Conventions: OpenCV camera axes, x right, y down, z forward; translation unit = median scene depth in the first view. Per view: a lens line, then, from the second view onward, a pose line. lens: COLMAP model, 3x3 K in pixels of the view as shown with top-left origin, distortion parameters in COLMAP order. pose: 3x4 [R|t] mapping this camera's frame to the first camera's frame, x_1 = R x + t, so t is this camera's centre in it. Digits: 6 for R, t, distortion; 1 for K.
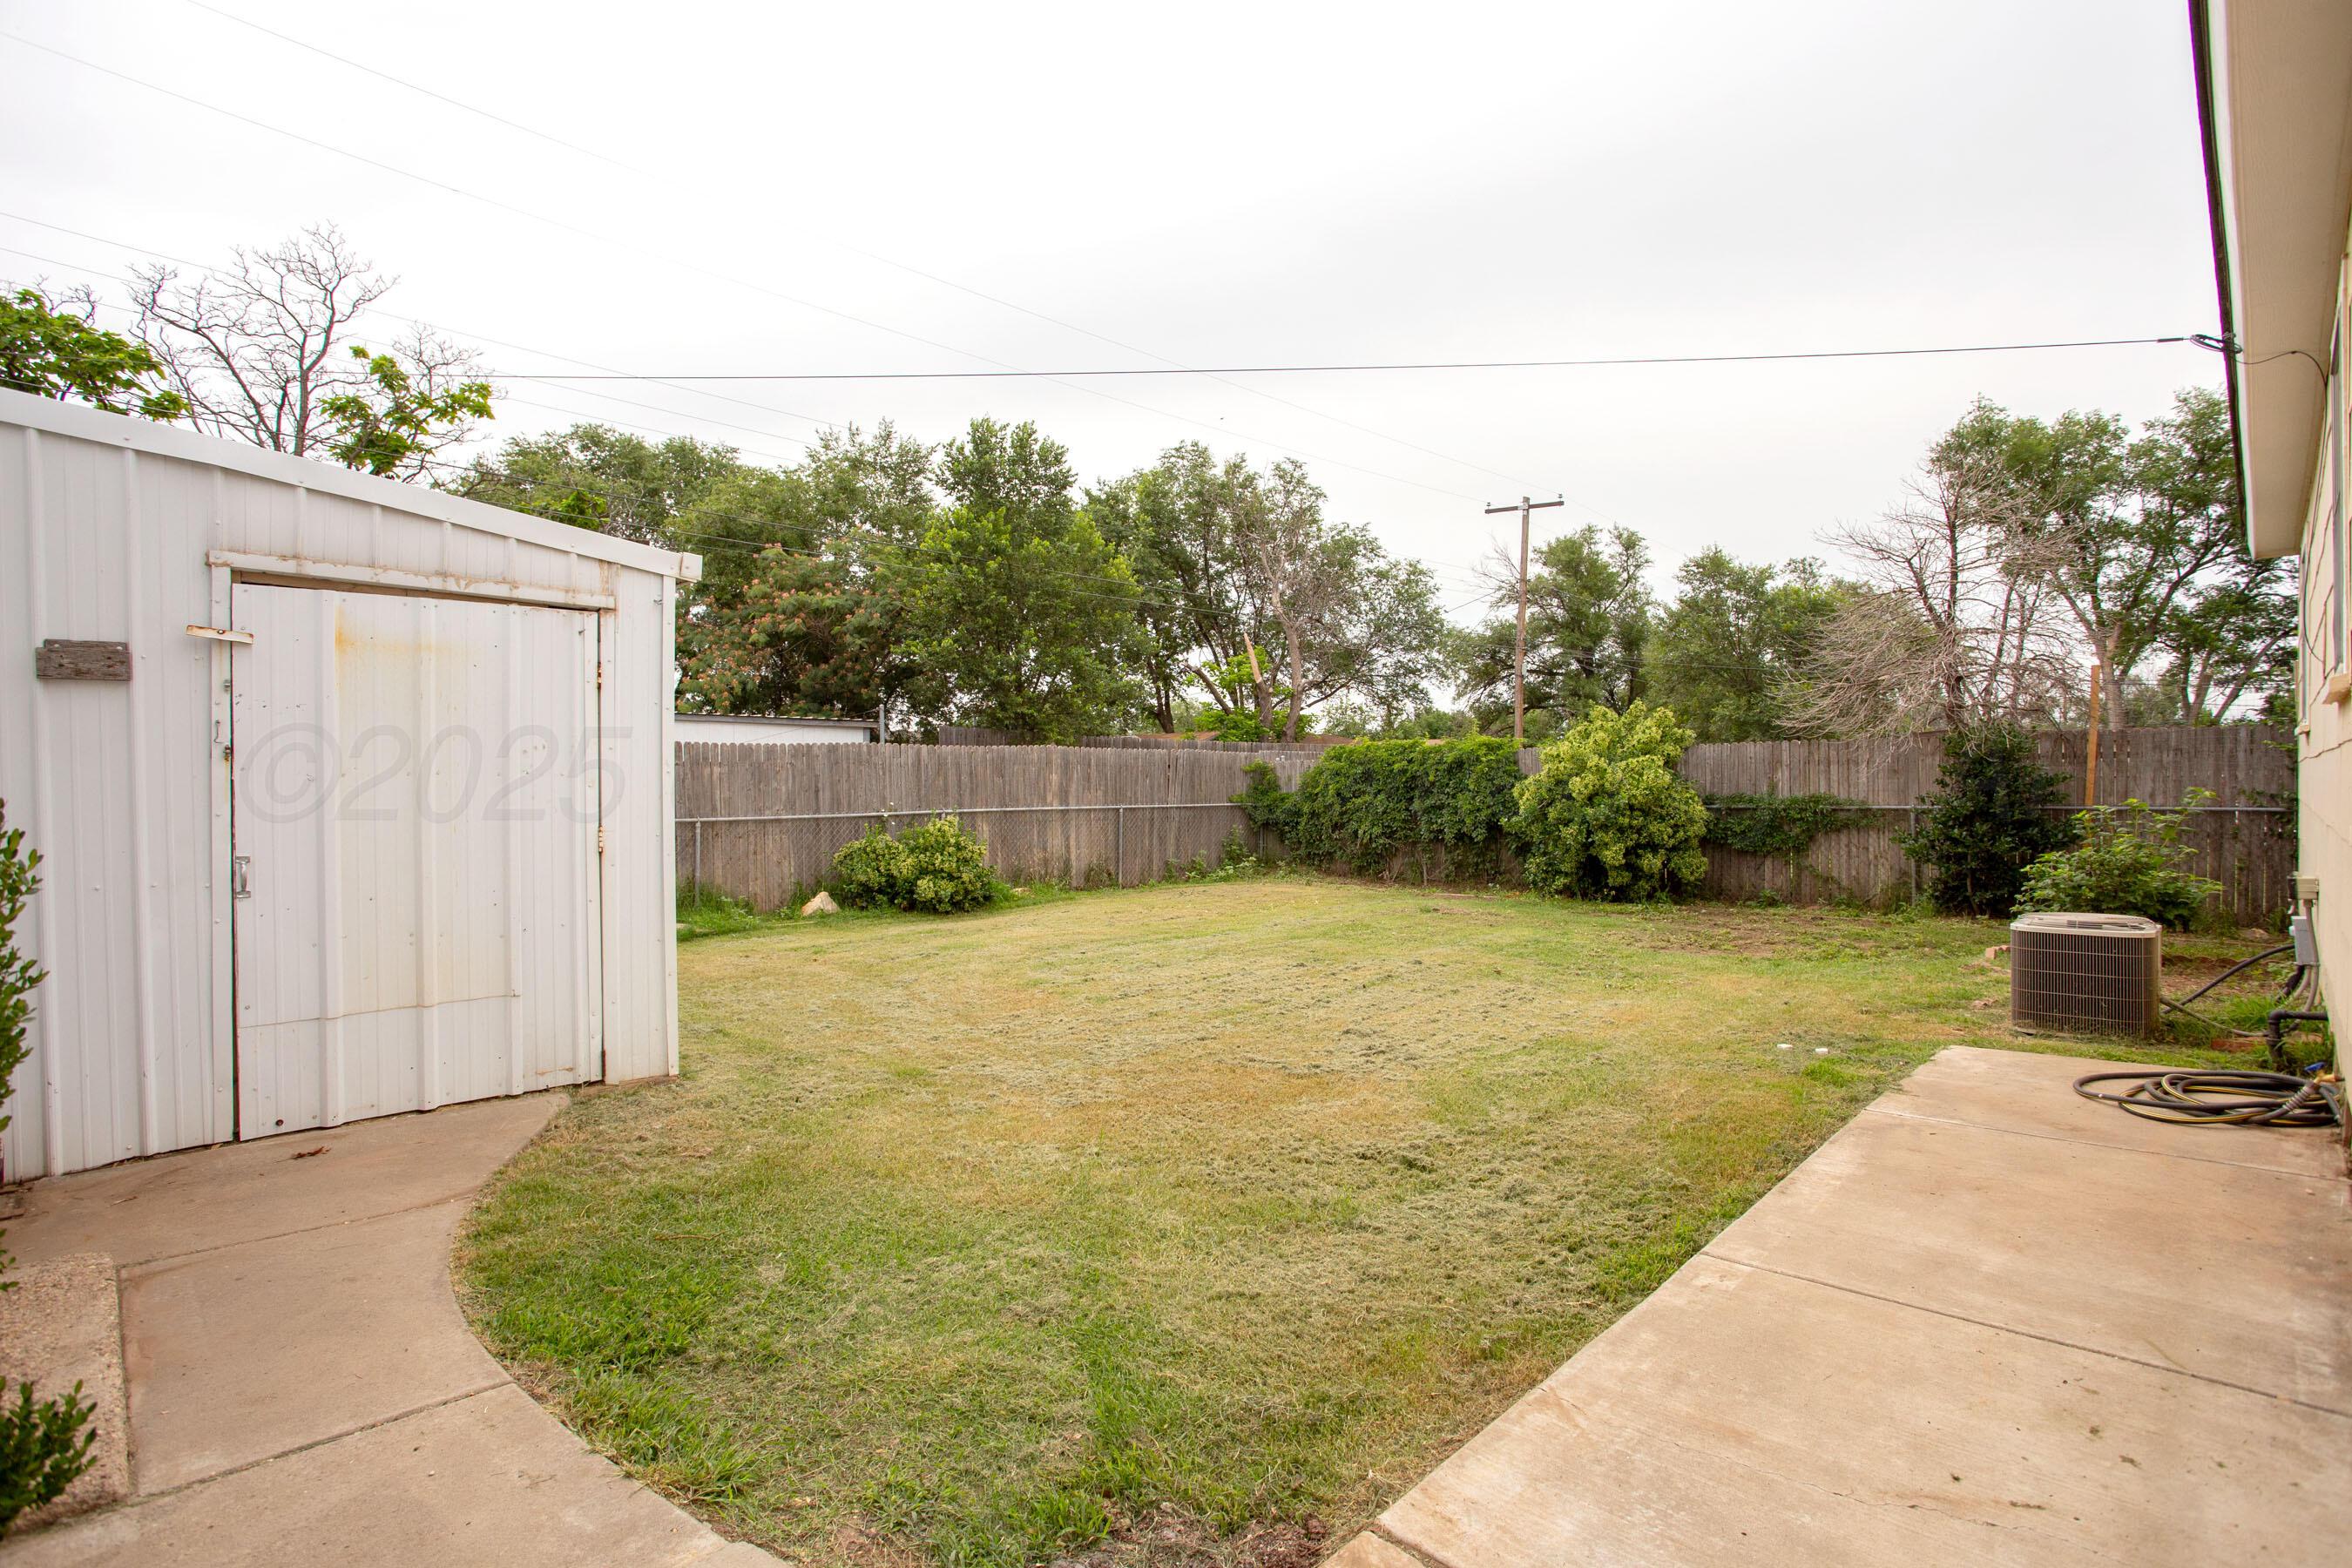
lens RADIAL K [[1137.5, 0, 1167.4], [0, 1137.5, 767.5], [0, 0, 1]] dist [-0.030729, 0.000670]
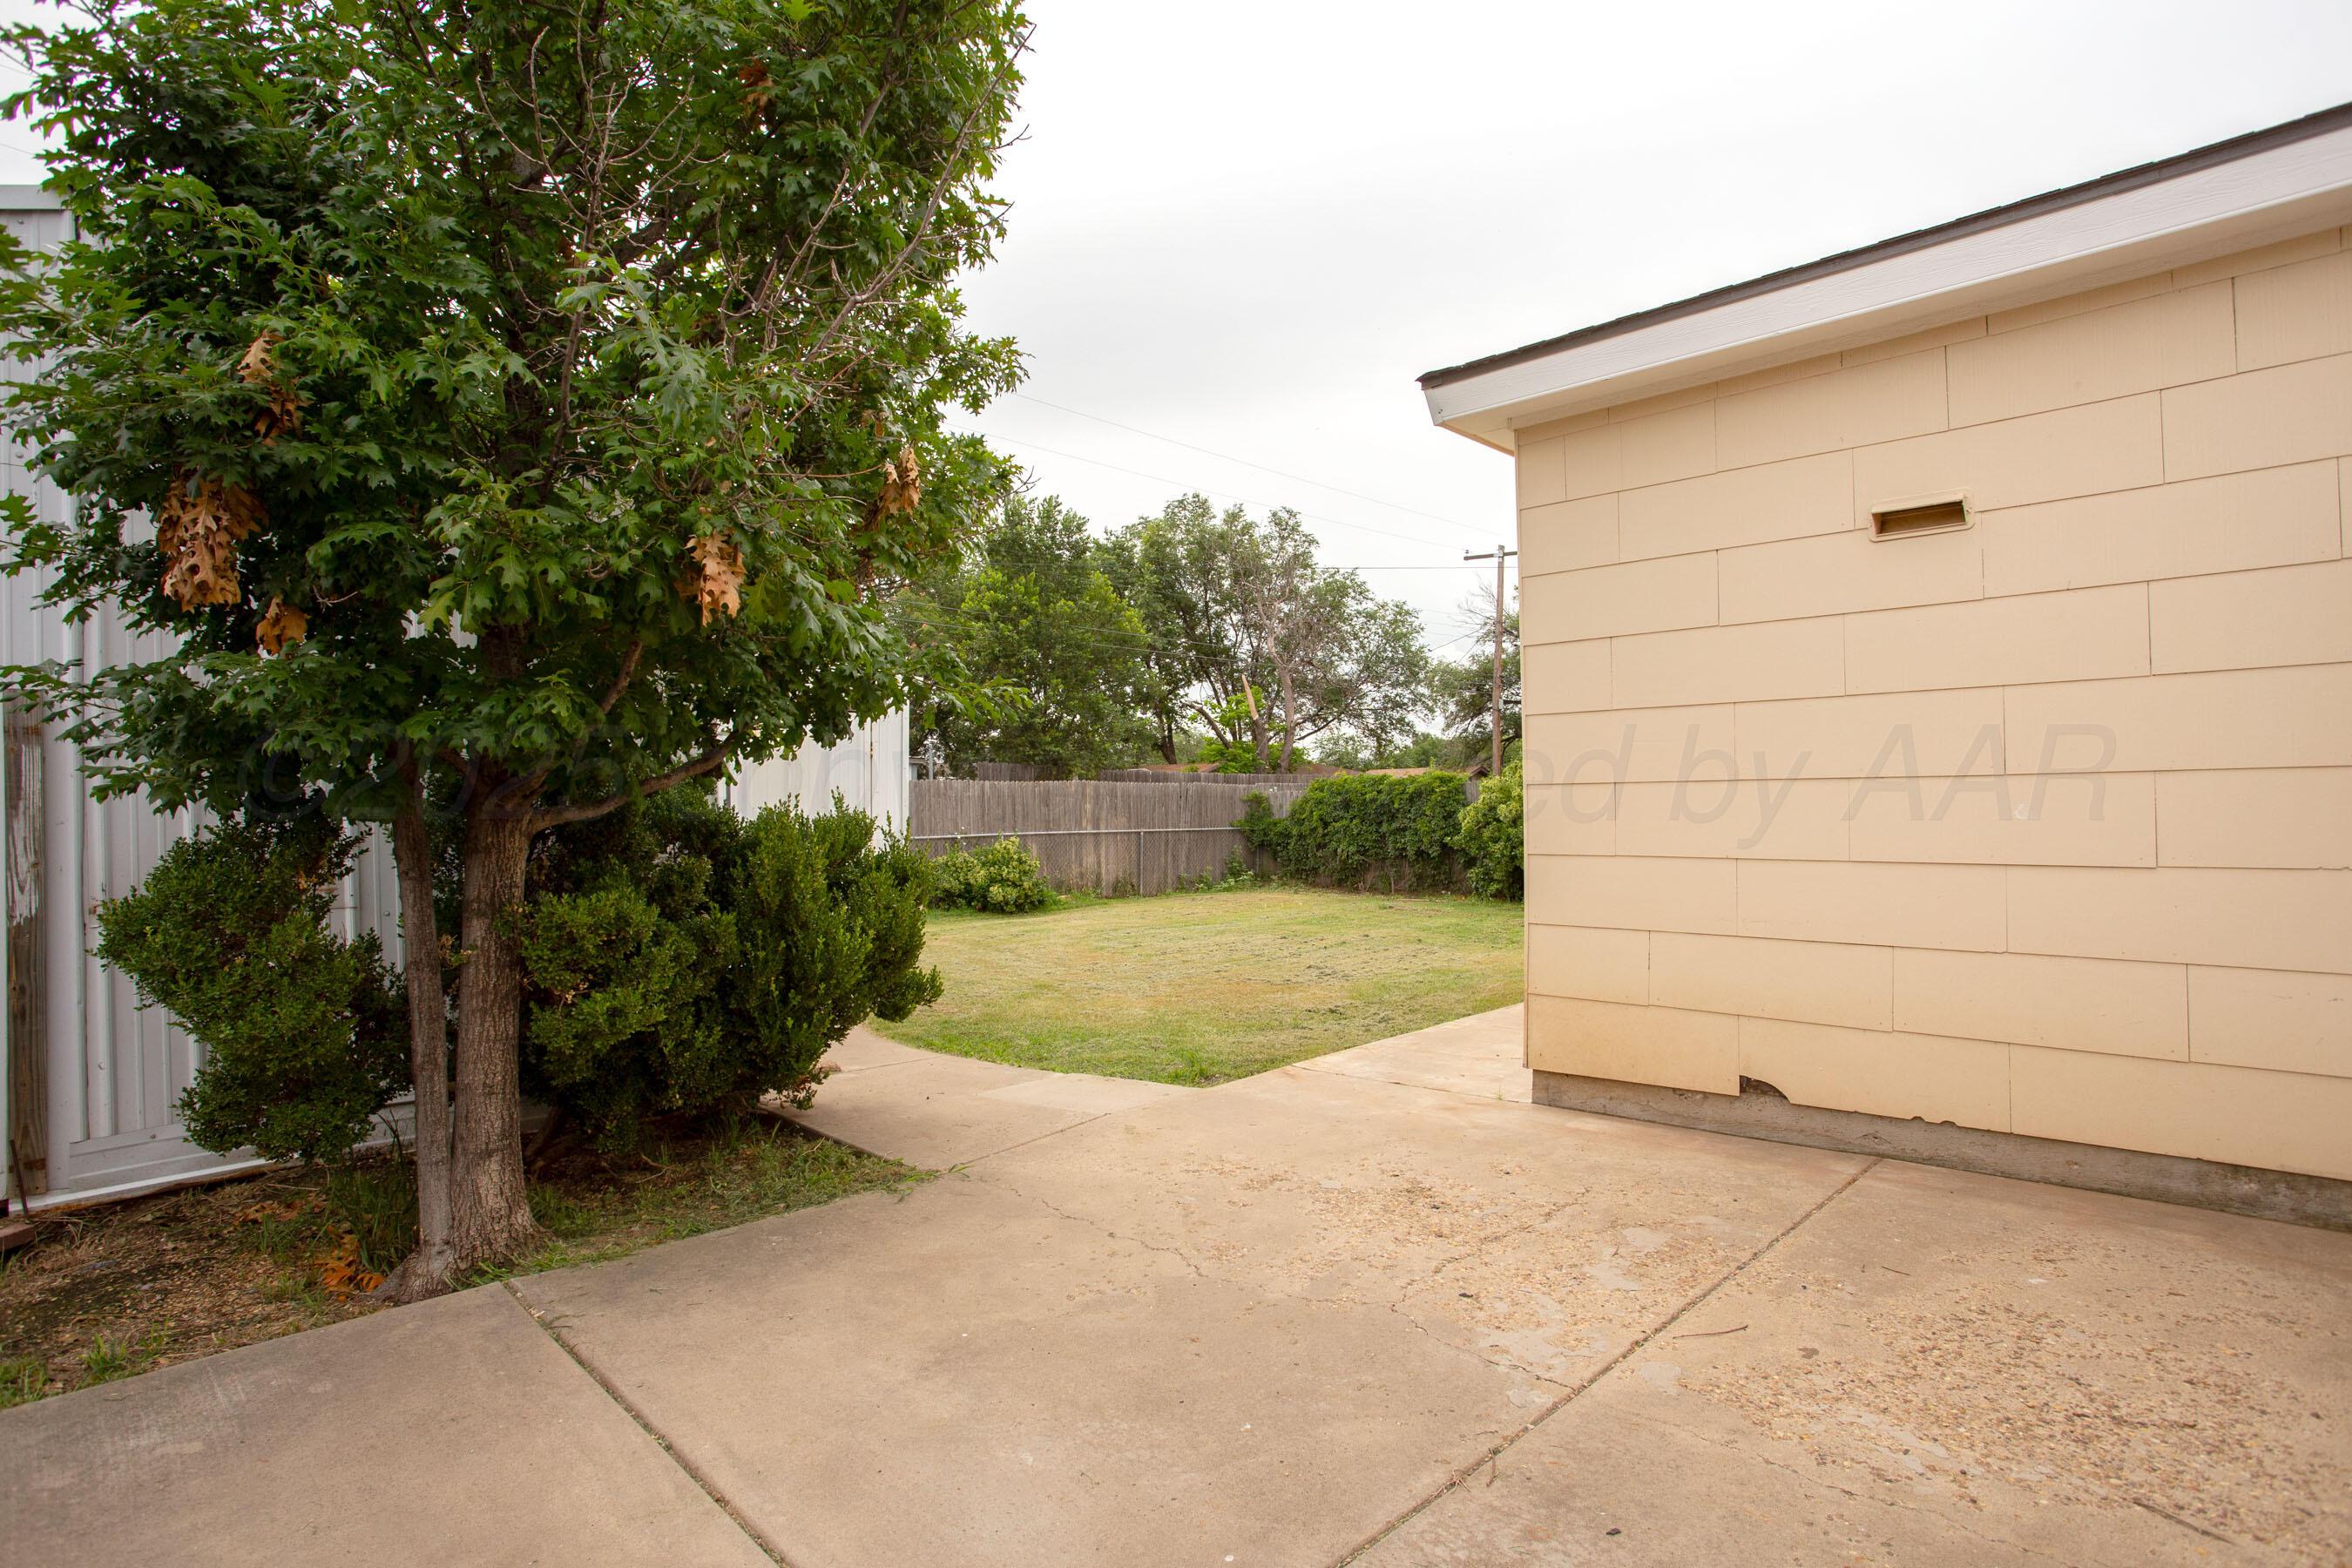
lens RADIAL K [[1137.5, 0, 1180.0], [0, 1137.5, 804.3], [0, 0, 1]] dist [-0.030729, 0.000670]
pose [[0.999910, -0.004362, 0.012655, -0.007369], [0.004265, 0.999961, 0.007706, -0.001214], [-0.012688, -0.007652, 0.999890, -0.103489]]
